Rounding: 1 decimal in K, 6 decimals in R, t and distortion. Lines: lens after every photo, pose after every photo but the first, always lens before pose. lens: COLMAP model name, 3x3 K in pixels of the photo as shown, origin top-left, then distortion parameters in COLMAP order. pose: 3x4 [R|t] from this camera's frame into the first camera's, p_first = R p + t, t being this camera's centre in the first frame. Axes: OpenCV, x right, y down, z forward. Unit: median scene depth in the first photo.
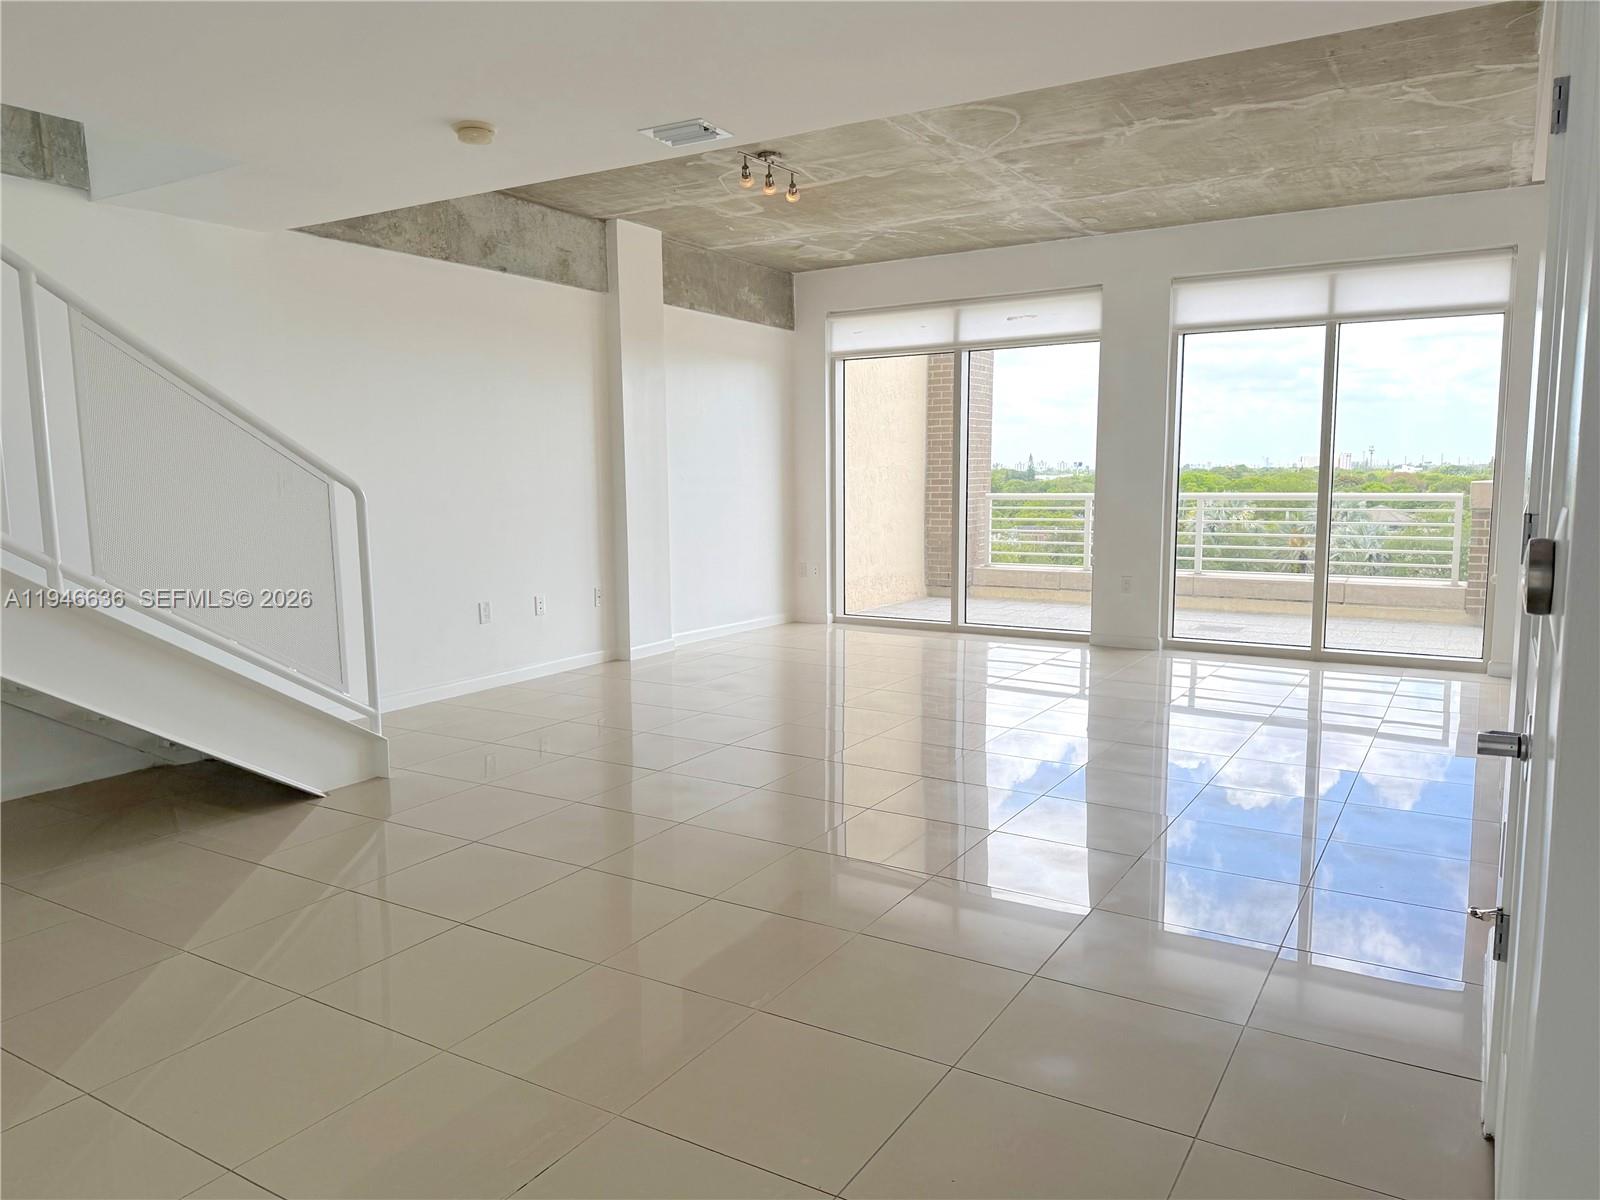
lens RADIAL K [[1156.0, 0, 748.9], [0, 1156.0, 609.4], [0, 0, 1]] dist [0.064592, -0.074295]
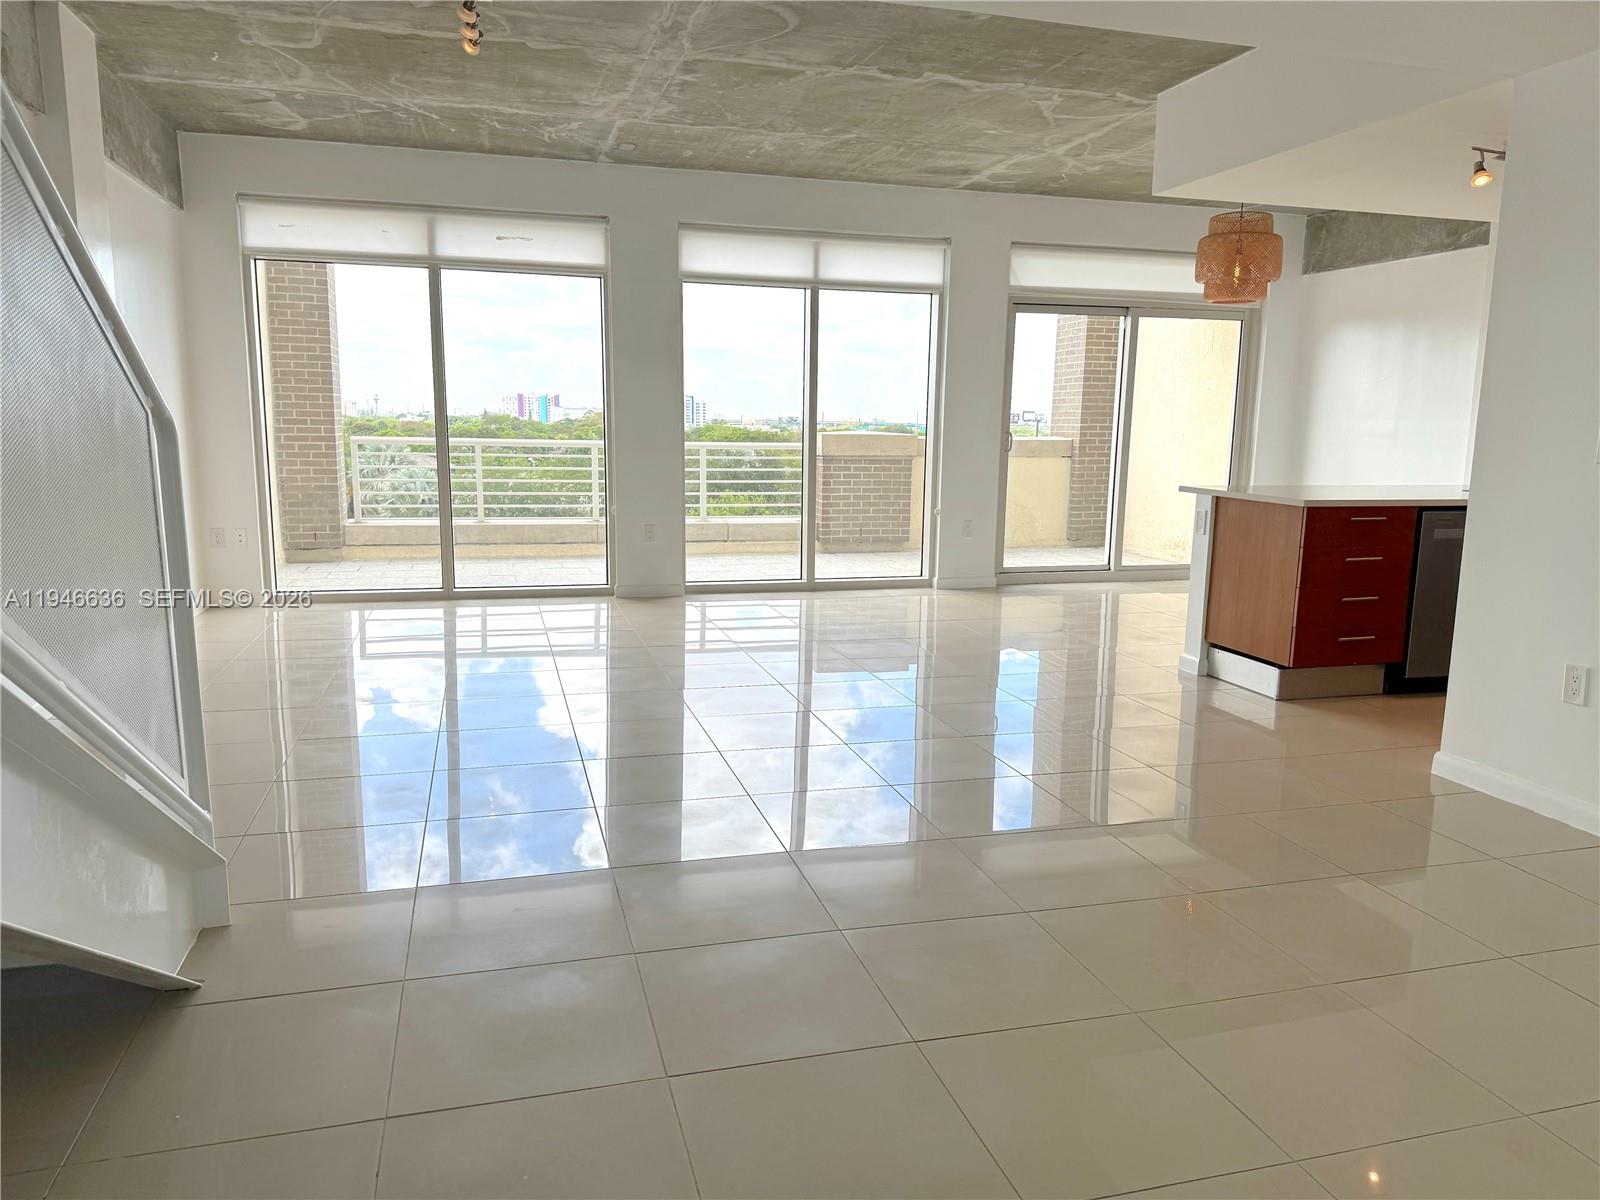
lens RADIAL K [[1156.0, 0, 793.6], [0, 1156.0, 646.0], [0, 0, 1]] dist [0.064592, -0.074295]
pose [[0.656308, -0.126829, 0.743756, -0.384777], [0.069082, 0.991731, 0.108155, -0.027773], [-0.751323, -0.019602, 0.659643, 0.283121]]
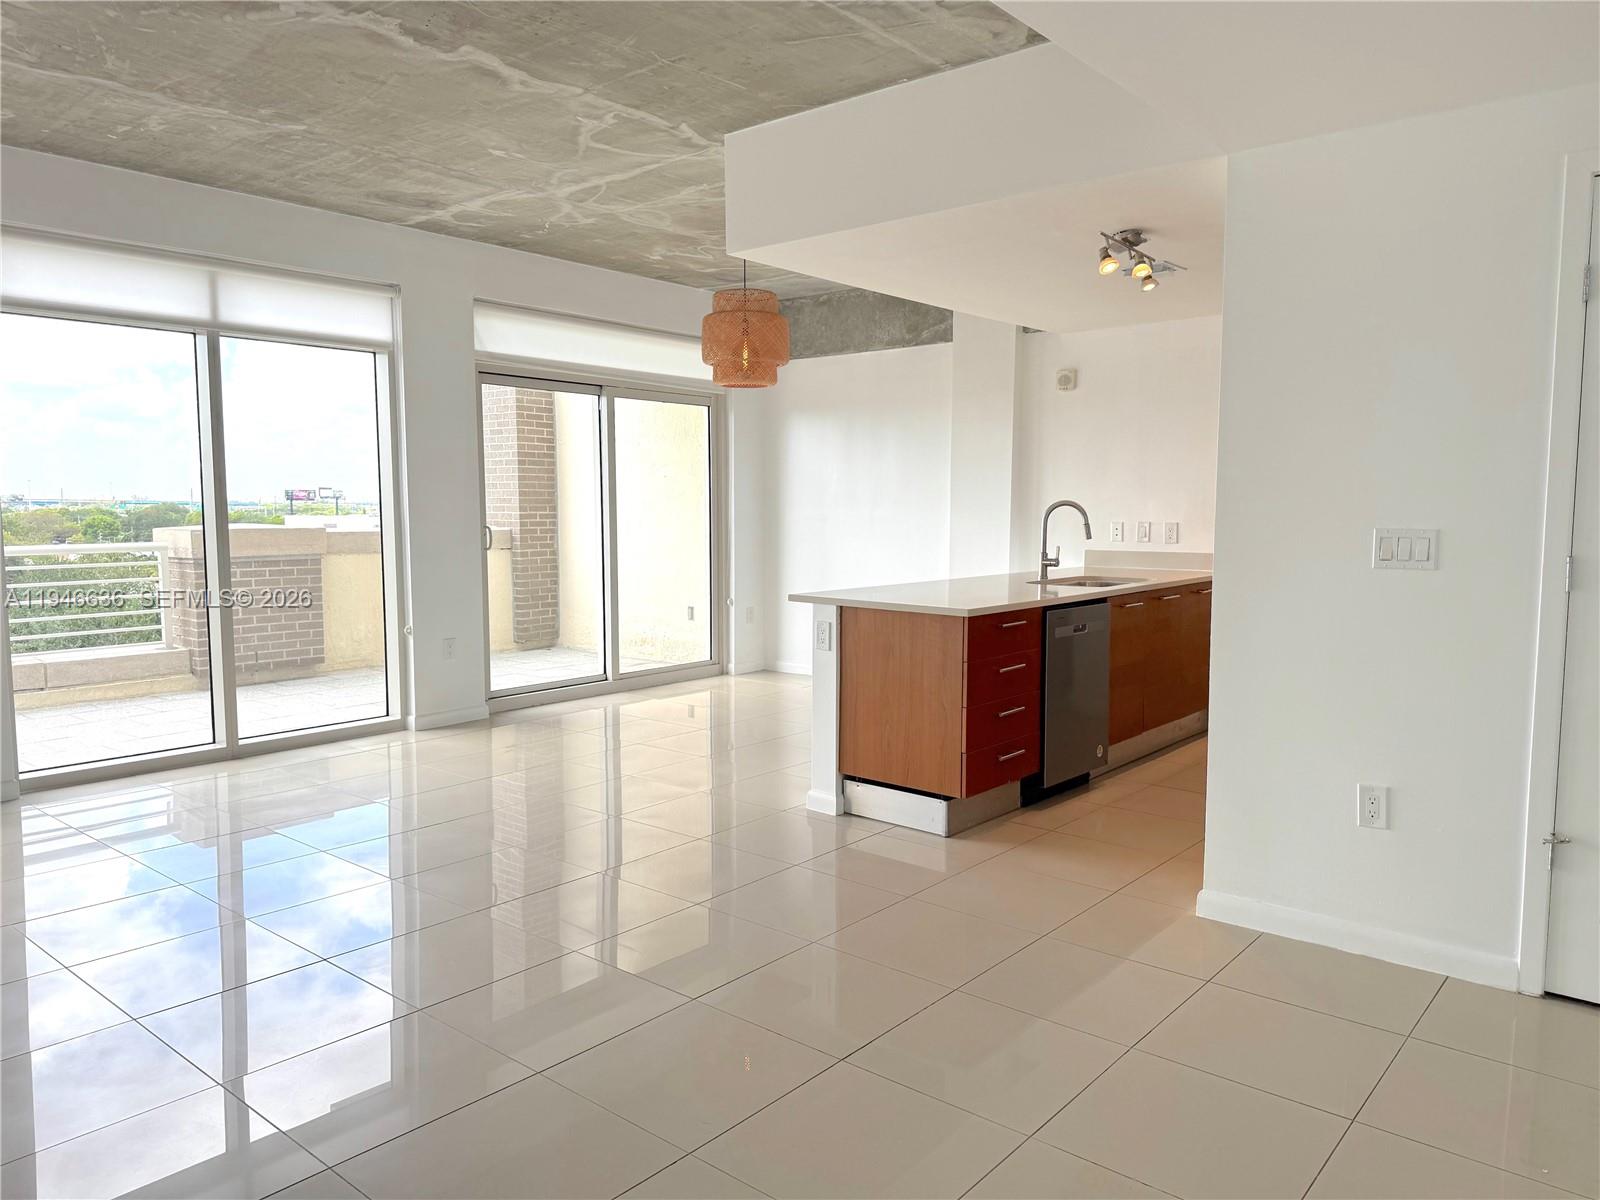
lens RADIAL K [[1156.0, 0, 827.5], [0, 1156.0, 617.3], [0, 0, 1]] dist [0.064592, -0.074295]
pose [[0.110012, -0.090027, 0.989845, -0.258507], [0.114634, 0.990393, 0.077336, -0.069591], [-0.987297, 0.104962, 0.119275, 0.523213]]
